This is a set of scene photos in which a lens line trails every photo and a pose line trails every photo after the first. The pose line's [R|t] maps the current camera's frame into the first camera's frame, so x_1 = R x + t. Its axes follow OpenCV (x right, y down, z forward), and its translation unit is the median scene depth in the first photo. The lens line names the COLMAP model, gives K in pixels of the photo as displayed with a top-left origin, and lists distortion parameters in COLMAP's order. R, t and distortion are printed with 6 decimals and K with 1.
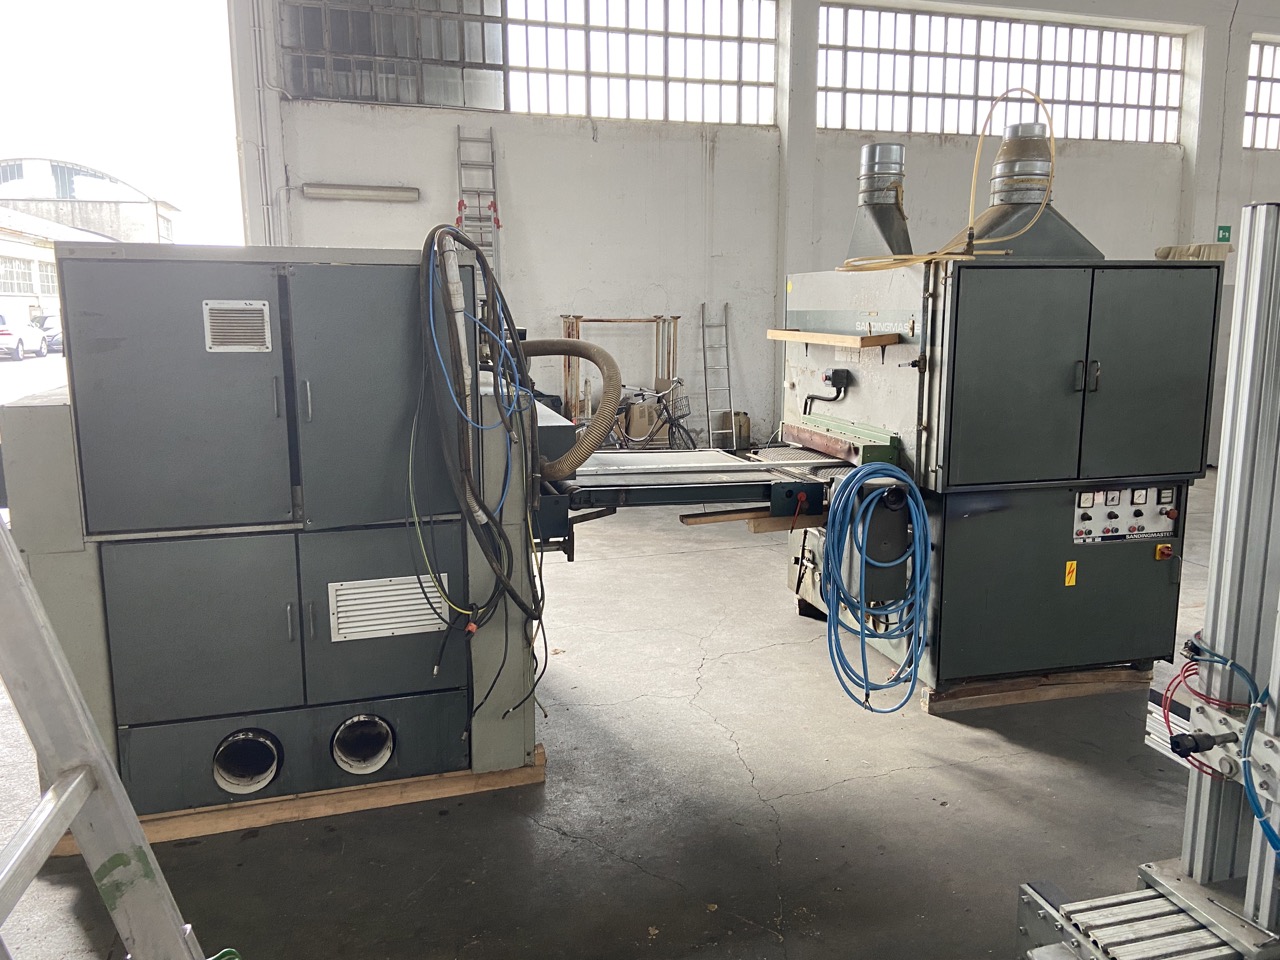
lens RADIAL K [[963.4, 0, 645.0], [0, 963.4, 466.8], [0, 0, 1]] dist [0.110715, -0.130742]
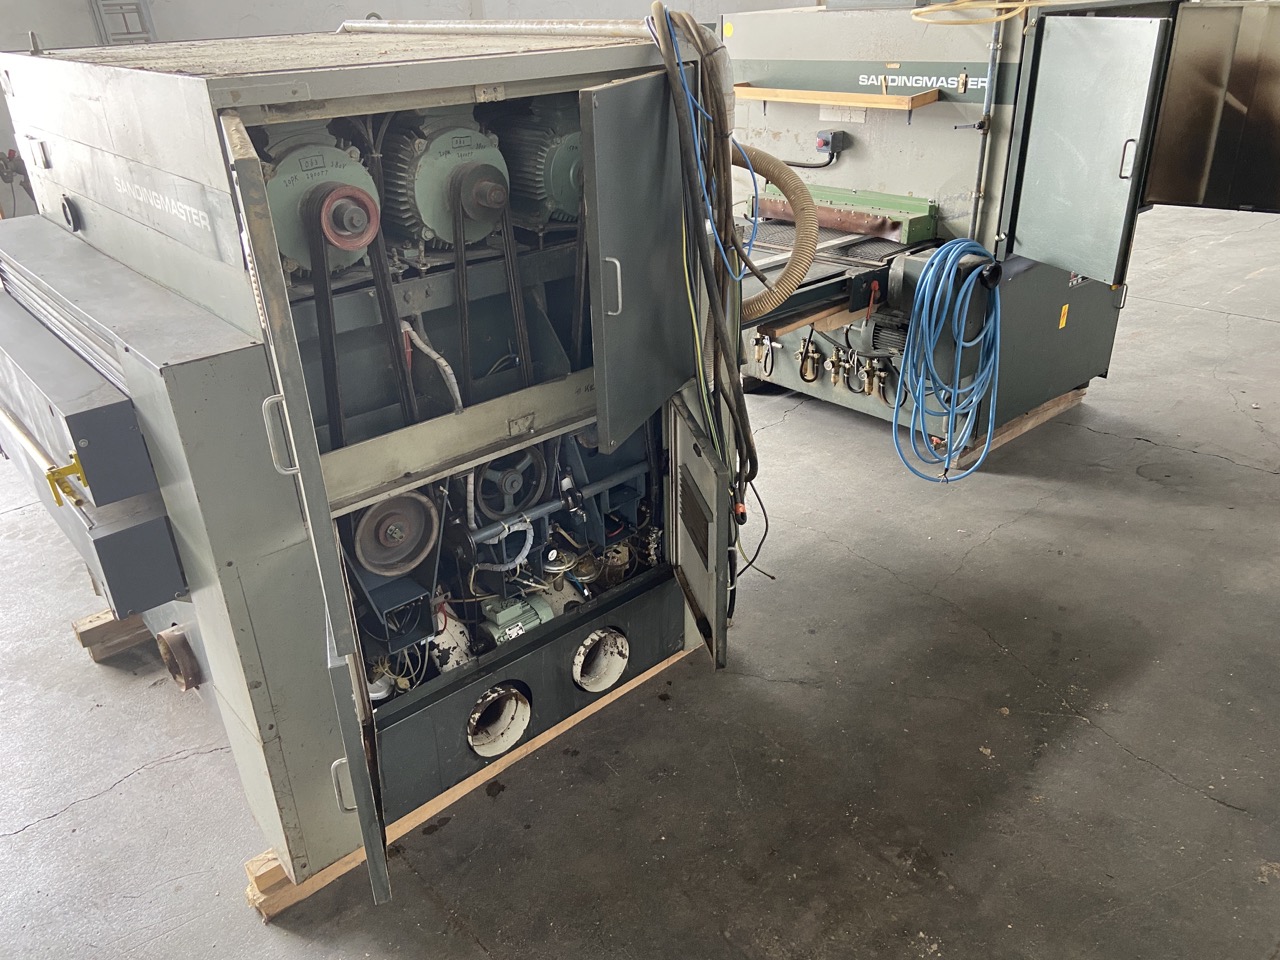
lens RADIAL K [[966.2, 0, 619.4], [0, 966.2, 479.7], [0, 0, 1]] dist [0.110291, -0.137637]
pose [[0.905955, -0.222581, 0.360144, -0.394478], [0.110215, 0.945311, 0.306984, -0.096737], [-0.408777, -0.238420, 0.880941, 0.187295]]
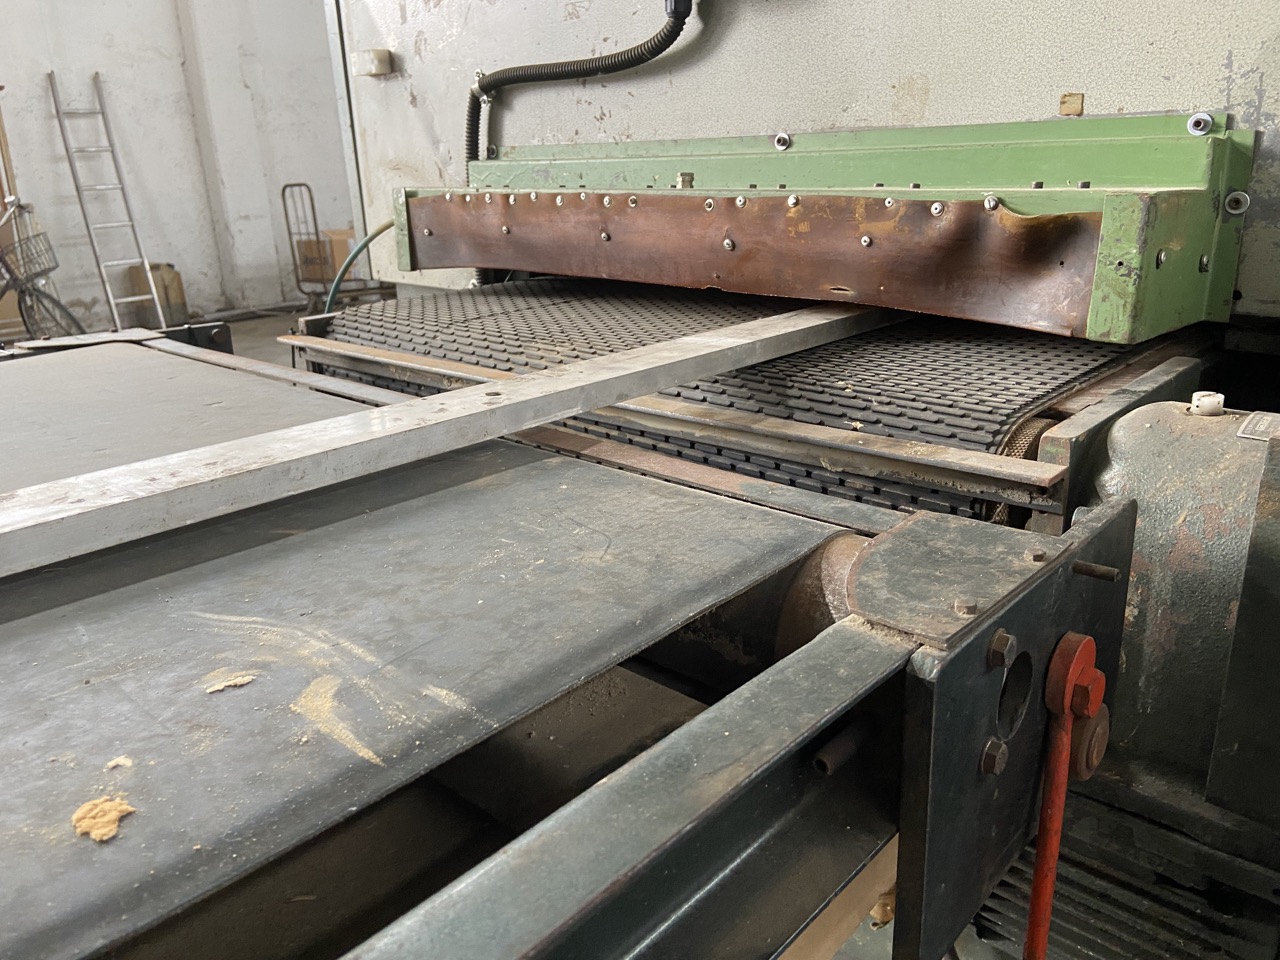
lens RADIAL K [[977.5, 0, 640.0], [0, 977.5, 480.0], [0, 0, 1]] dist [-0.007448, -0.007111]
pose [[0.845247, -0.194904, 0.497564, 0.059401], [0.113988, 0.975444, 0.188456, -0.015328], [-0.522077, -0.102576, 0.846708, 0.813375]]
